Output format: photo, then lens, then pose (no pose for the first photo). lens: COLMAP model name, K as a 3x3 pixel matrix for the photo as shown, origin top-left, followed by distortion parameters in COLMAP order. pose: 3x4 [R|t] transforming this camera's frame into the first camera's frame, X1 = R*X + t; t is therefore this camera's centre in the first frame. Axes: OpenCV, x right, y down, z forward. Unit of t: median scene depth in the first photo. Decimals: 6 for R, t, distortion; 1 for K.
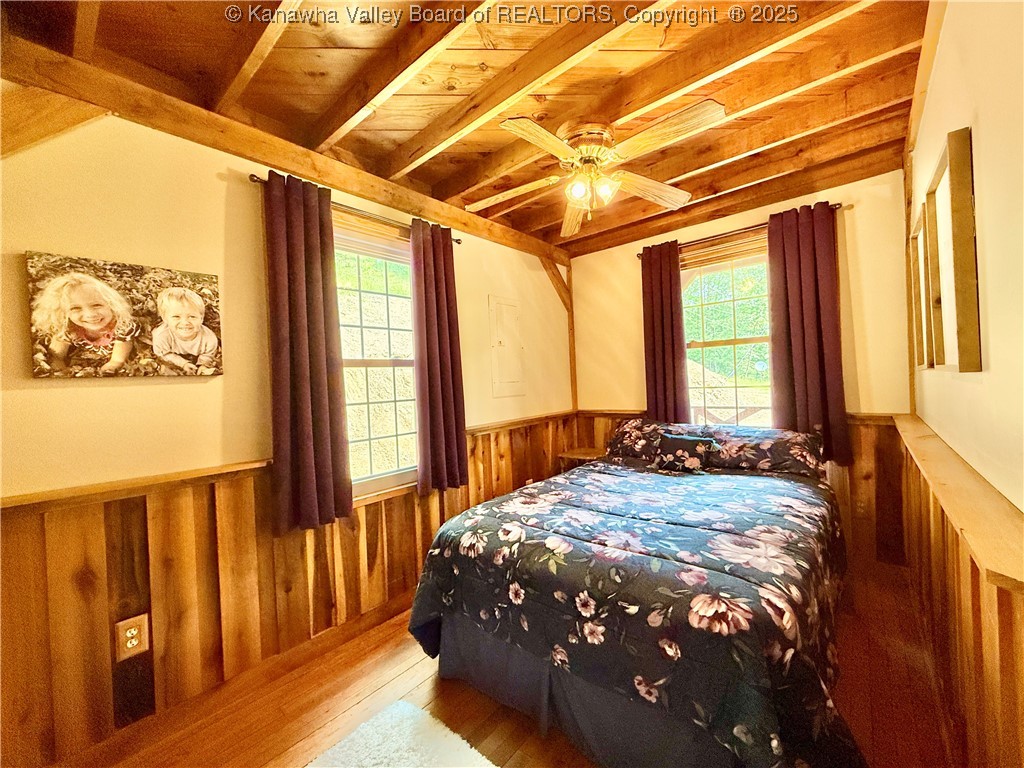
lens RADIAL K [[409.2, 0, 511.9], [0, 409.2, 384.9], [0, 0, 1]] dist [0.000177, 0.000204]
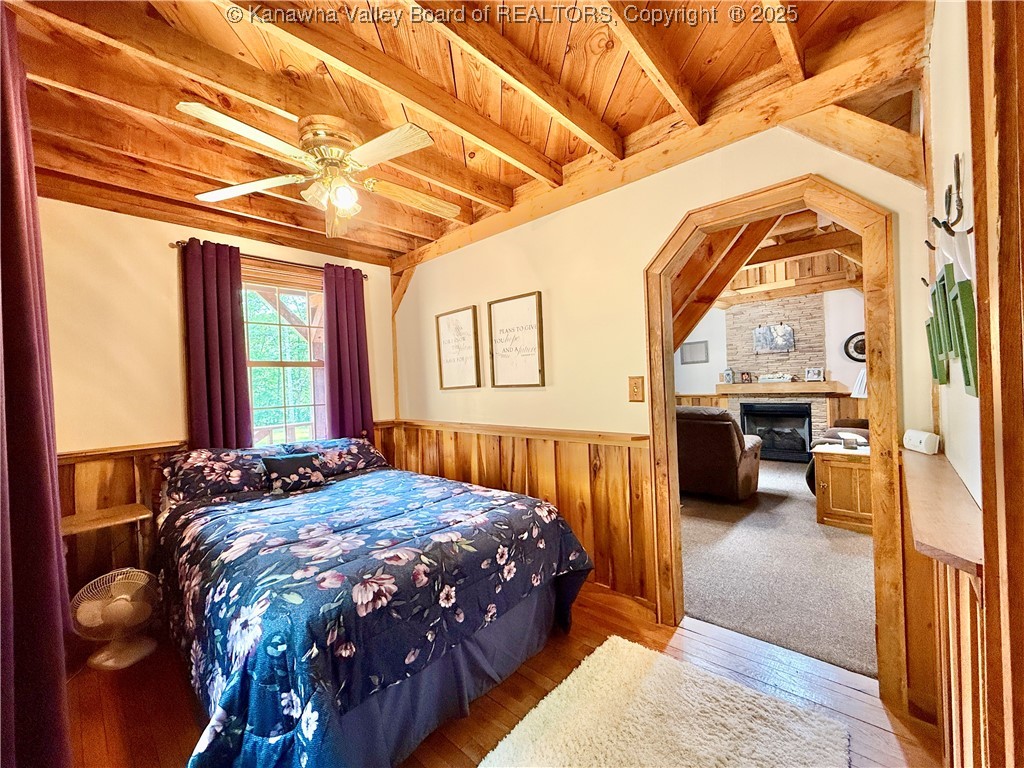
lens RADIAL K [[409.2, 0, 511.9], [0, 409.2, 384.9], [0, 0, 1]] dist [0.000177, 0.000204]
pose [[0.035149, 0.039974, 0.998582, -0.902325], [0.046346, 0.998059, -0.041585, 0.036213], [-0.998307, 0.047742, 0.033228, 0.703103]]
